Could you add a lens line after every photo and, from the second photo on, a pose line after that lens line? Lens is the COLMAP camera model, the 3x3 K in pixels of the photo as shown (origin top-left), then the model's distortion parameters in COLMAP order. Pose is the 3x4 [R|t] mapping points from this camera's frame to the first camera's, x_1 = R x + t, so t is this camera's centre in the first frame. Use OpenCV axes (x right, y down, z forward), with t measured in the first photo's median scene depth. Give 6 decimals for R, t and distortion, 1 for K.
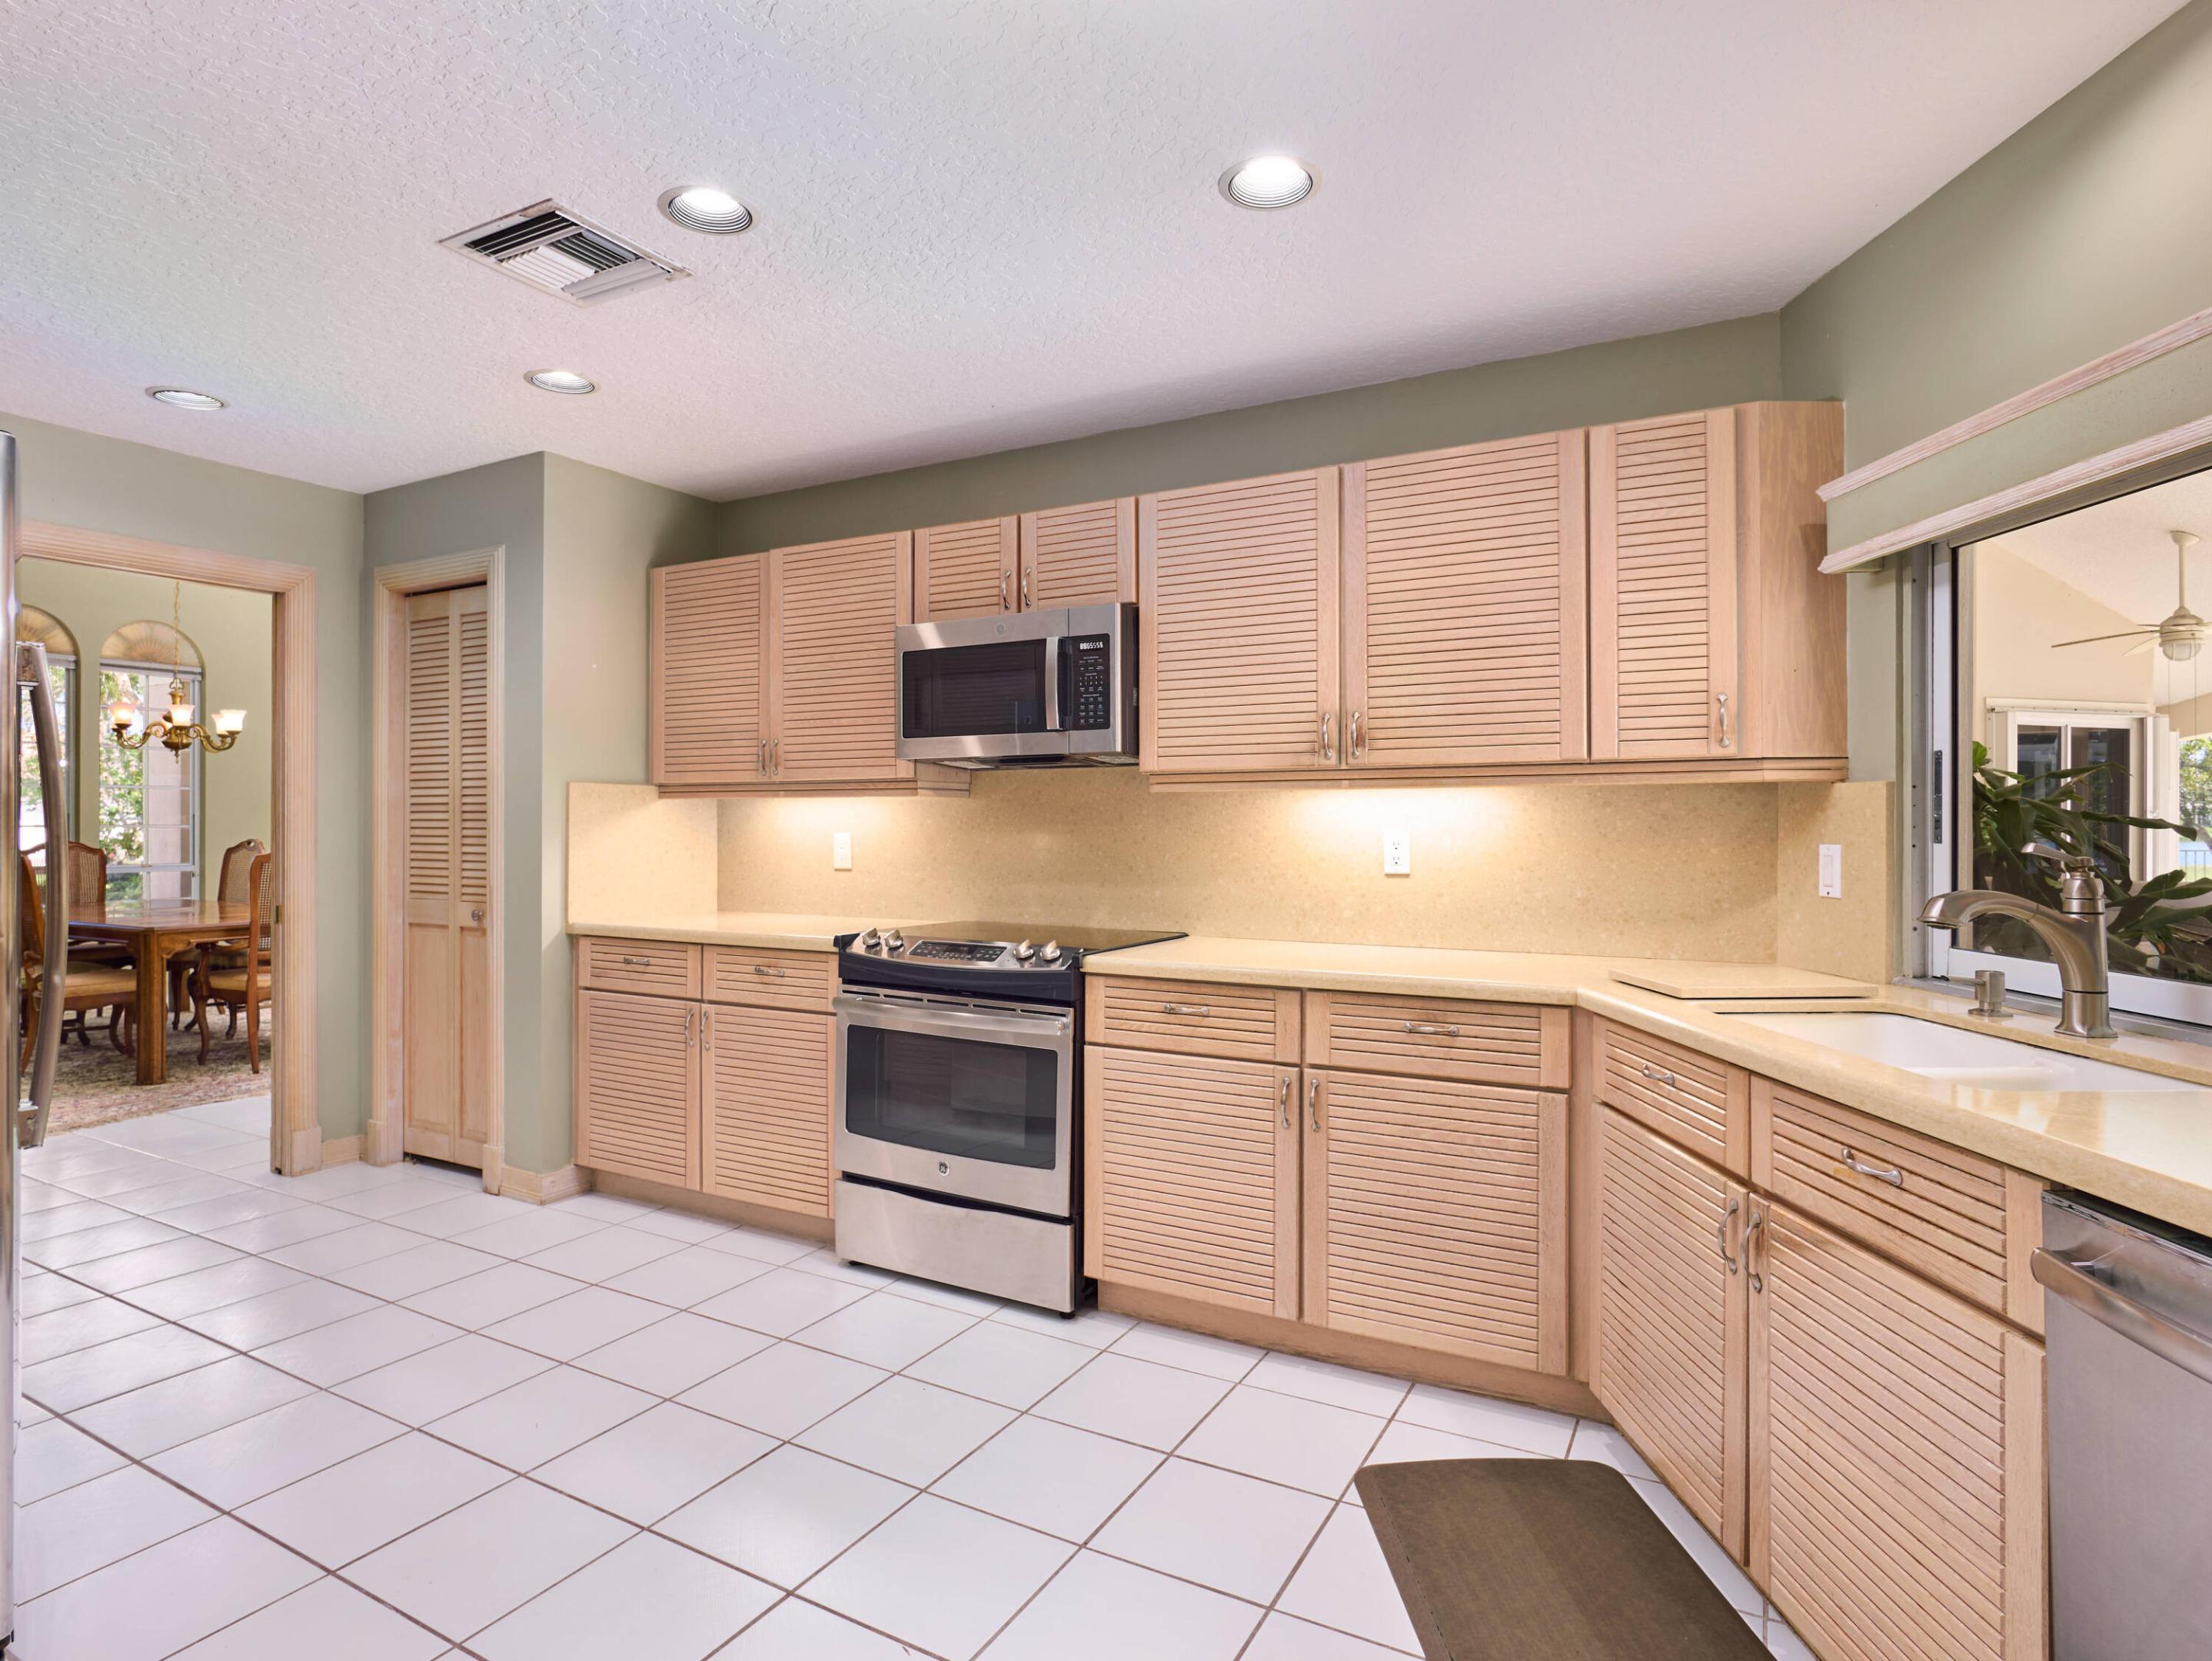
lens RADIAL K [[1187.4, 0, 1096.6], [0, 1187.4, 822.0], [0, 0, 1]] dist [-0.016837, 0.000075]
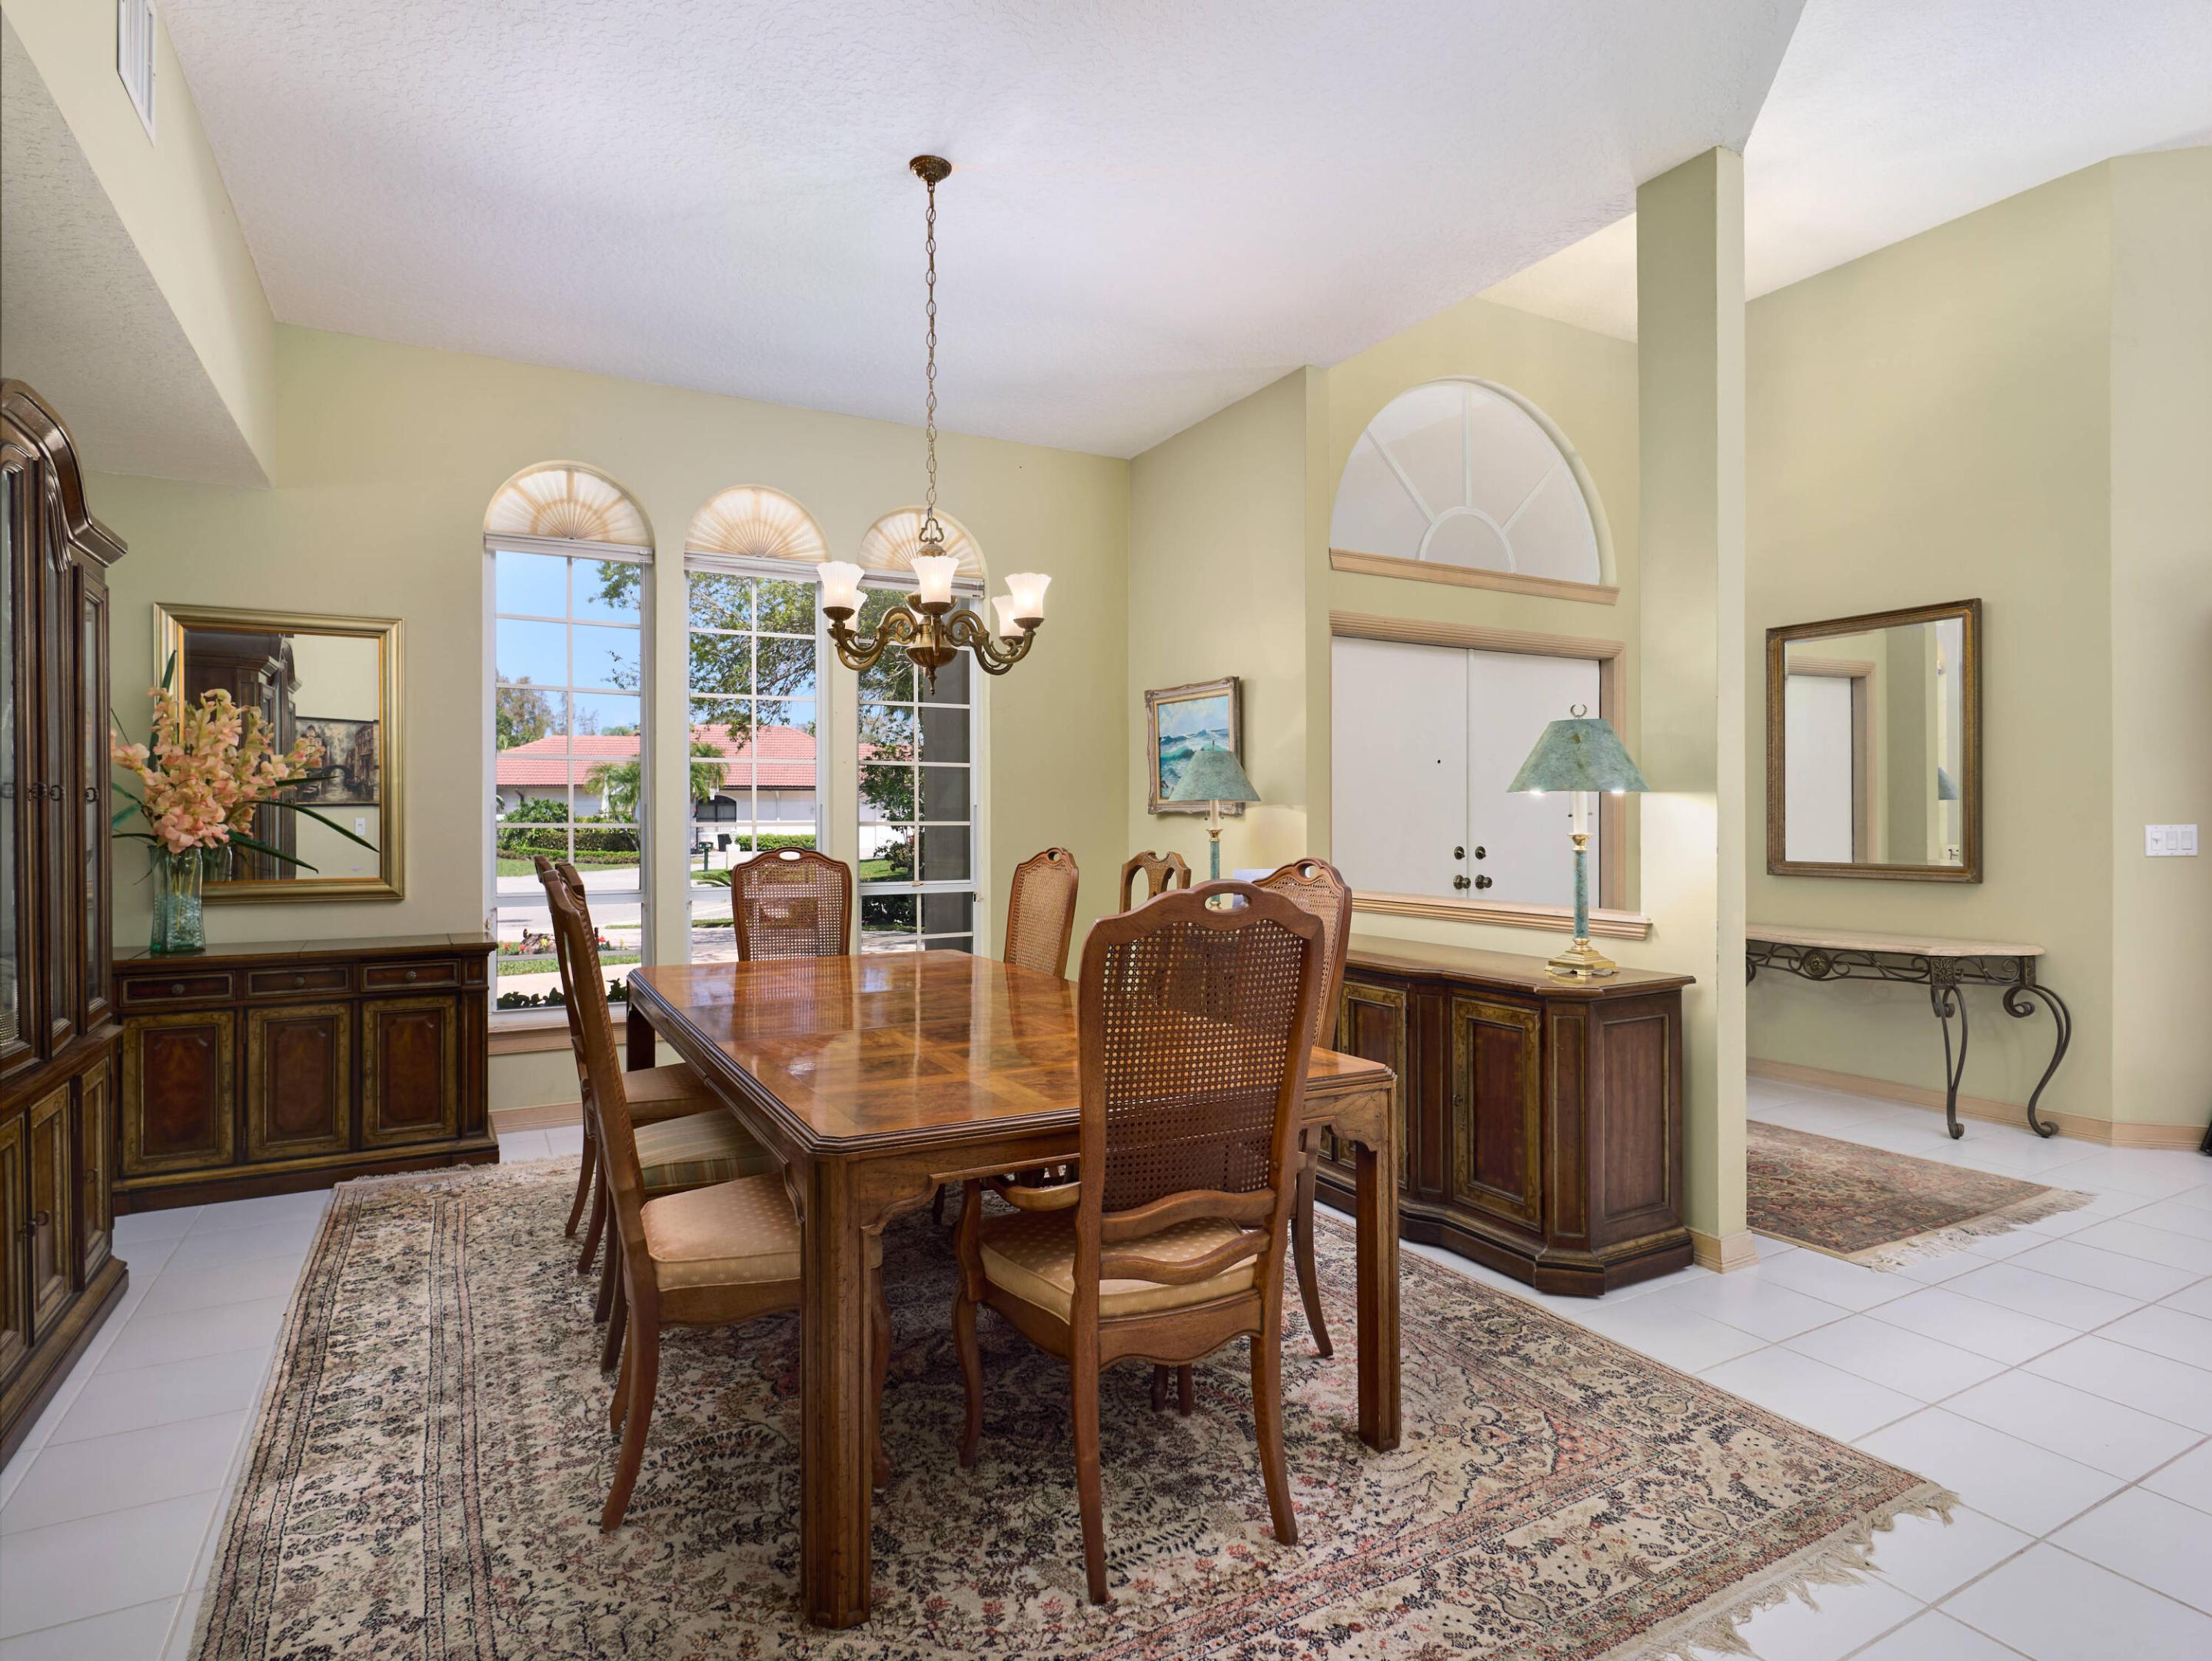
lens RADIAL K [[1187.4, 0, 1104.9], [0, 1187.4, 821.9], [0, 0, 1]] dist [-0.016837, 0.000075]
pose [[0.847800, -0.004059, -0.530301, -0.481518], [0.005780, 0.999982, 0.001587, 0.002864], [0.530285, -0.004411, 0.847808, 0.646543]]
